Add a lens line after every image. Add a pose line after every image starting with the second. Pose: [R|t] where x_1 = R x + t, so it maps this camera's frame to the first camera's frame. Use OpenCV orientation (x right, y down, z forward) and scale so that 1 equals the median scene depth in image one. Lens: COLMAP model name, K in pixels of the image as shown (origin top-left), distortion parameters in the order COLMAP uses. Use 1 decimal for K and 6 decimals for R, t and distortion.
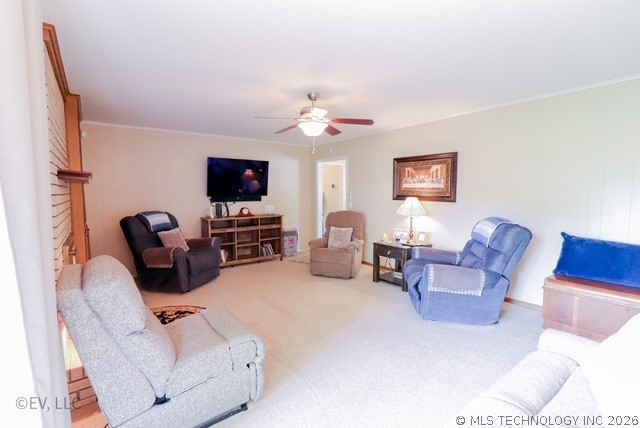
lens RADIAL K [[295.9, 0, 316.9], [0, 295.9, 214.5], [0, 0, 1]] dist [0.013356, -0.010099]
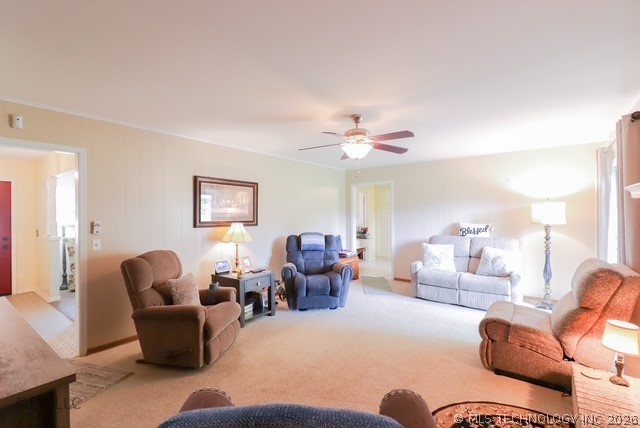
lens RADIAL K [[295.9, 0, 316.9], [0, 295.9, 214.5], [0, 0, 1]] dist [0.013356, -0.010099]
pose [[-0.269654, 0.002665, 0.962954, -0.662776], [0.078096, 0.996763, 0.019111, -0.084134], [-0.959785, 0.080357, -0.268989, 1.021996]]
